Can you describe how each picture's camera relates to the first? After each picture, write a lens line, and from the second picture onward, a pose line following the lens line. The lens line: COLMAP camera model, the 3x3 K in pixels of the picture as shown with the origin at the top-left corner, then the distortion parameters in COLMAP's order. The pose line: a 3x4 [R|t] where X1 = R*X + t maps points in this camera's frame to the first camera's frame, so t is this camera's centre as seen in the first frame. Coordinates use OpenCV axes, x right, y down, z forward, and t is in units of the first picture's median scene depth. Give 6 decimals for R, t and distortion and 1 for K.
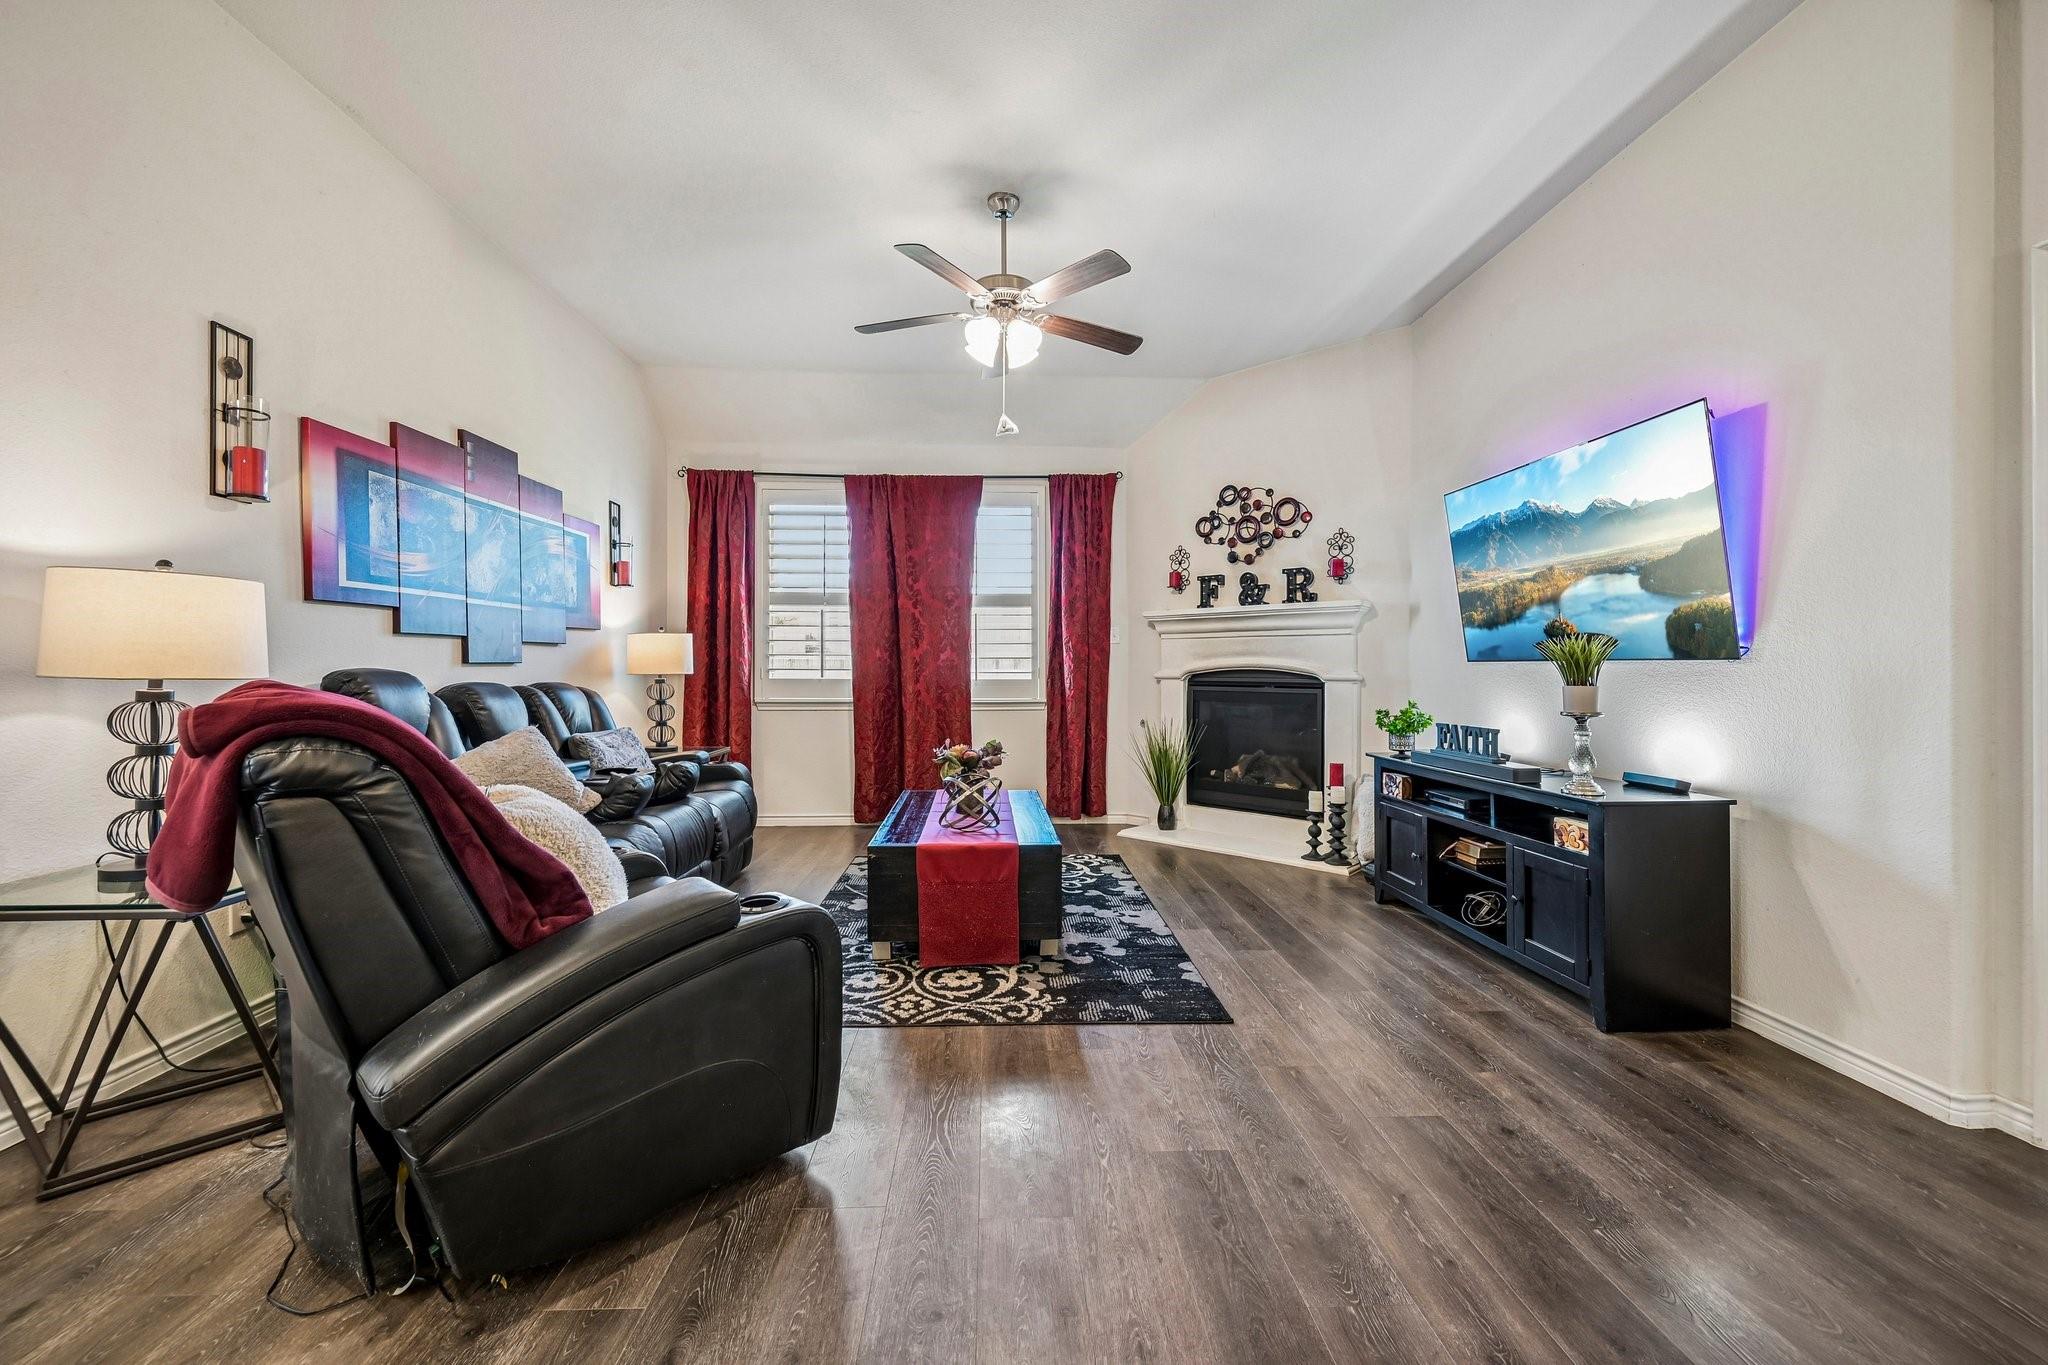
lens RADIAL K [[822.6, 0, 1019.4], [0, 822.6, 676.9], [0, 0, 1]] dist [0.001492, 0.000083]
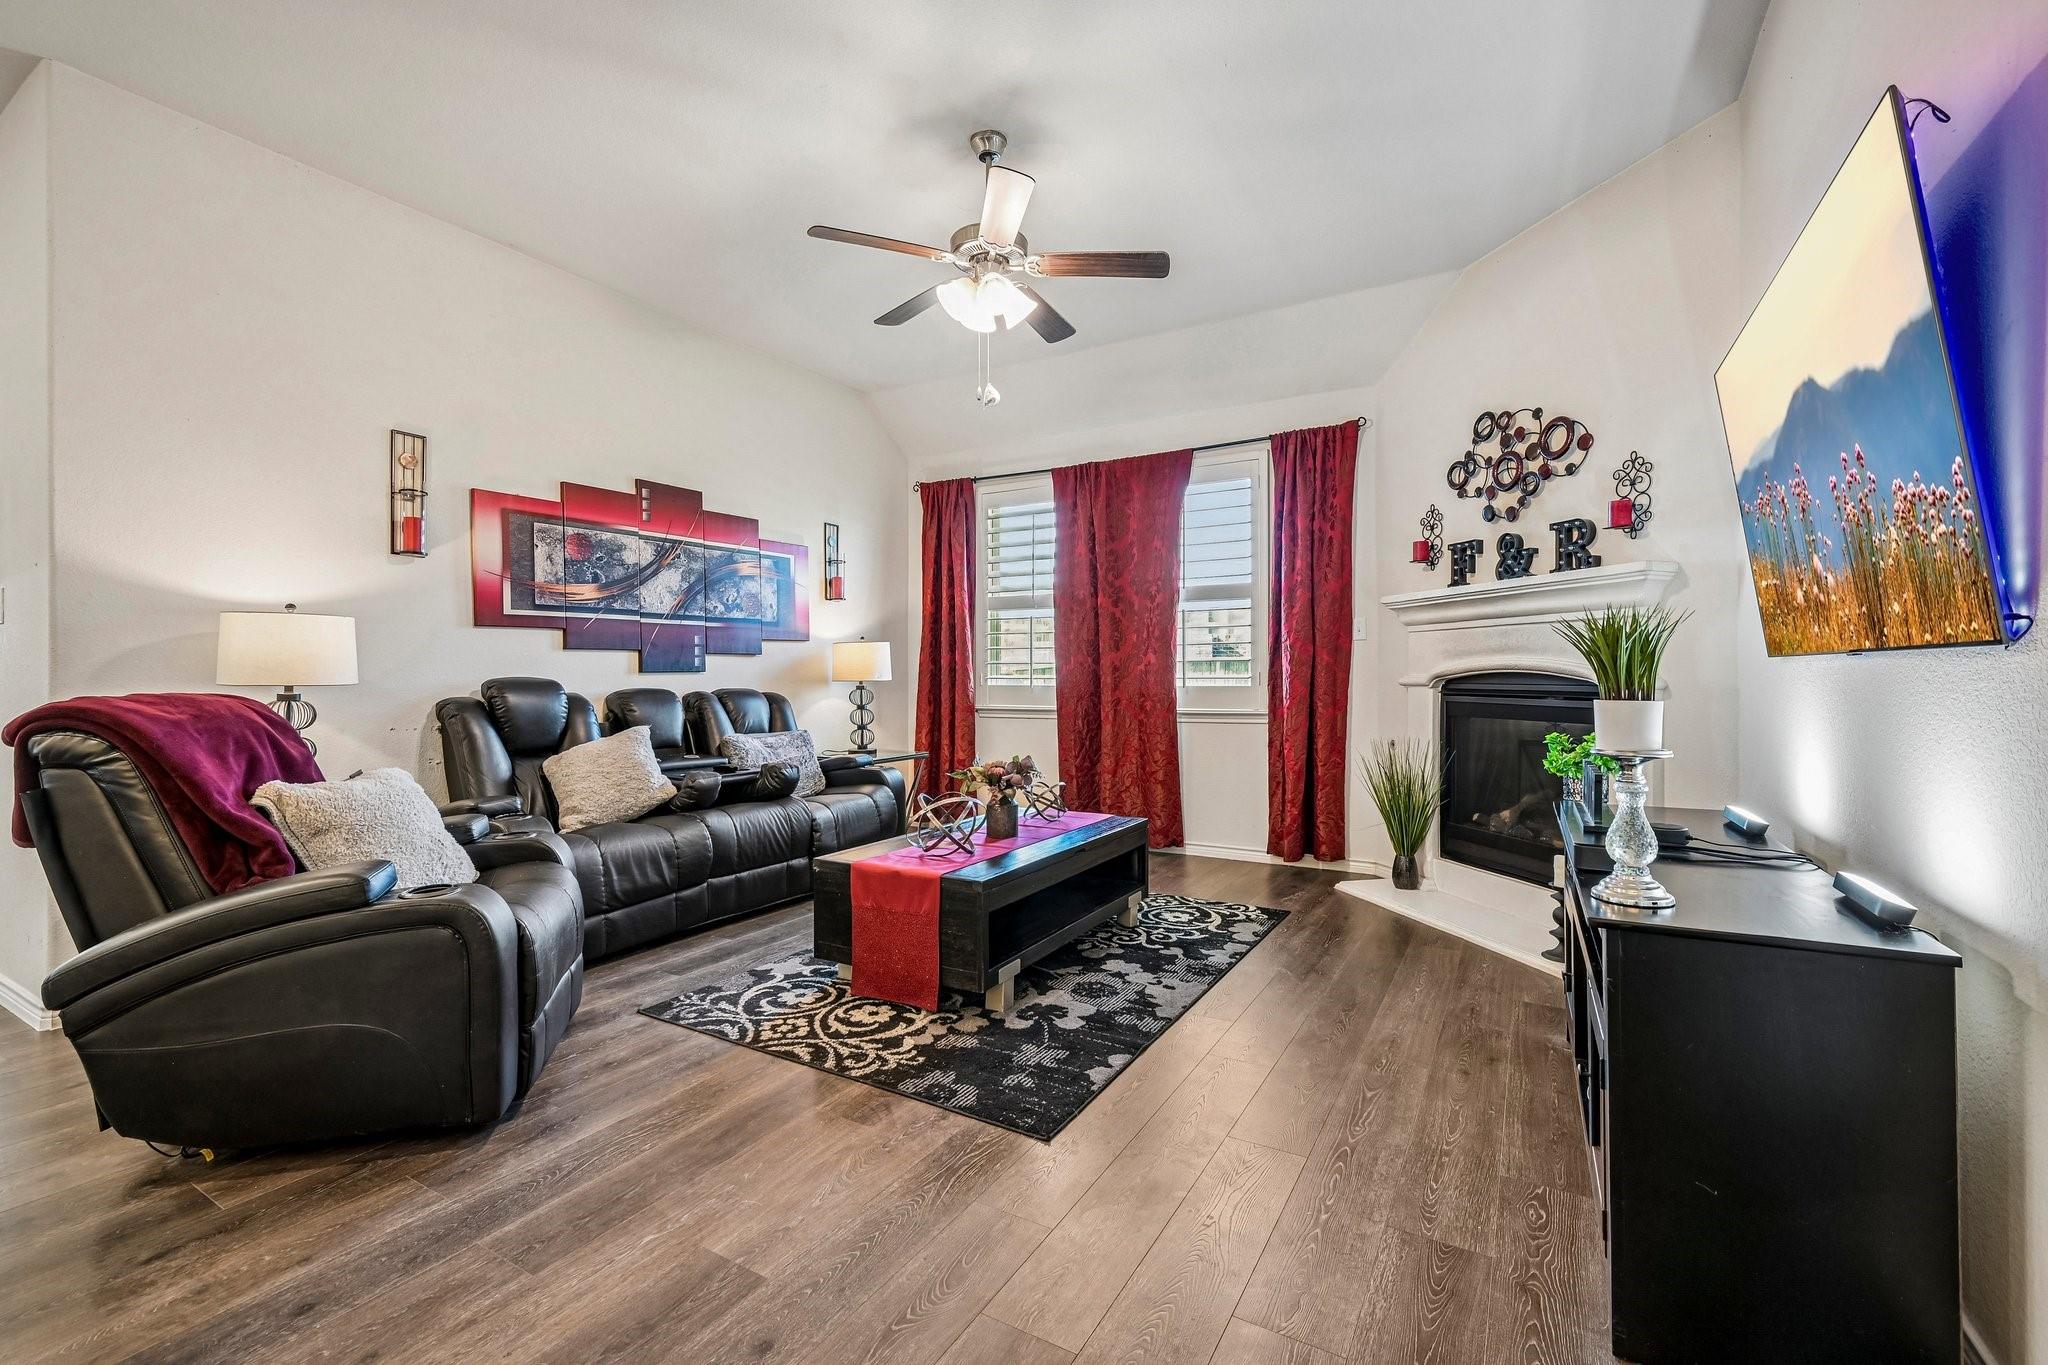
lens RADIAL K [[877.8, 0, 1025.3], [0, 877.8, 681.1], [0, 0, 1]] dist [-0.000685, -0.000464]
pose [[0.839500, -0.002018, -0.543355, 0.363973], [0.000942, 0.999997, -0.002258, -0.000262], [0.543358, 0.001384, 0.839500, 0.166174]]
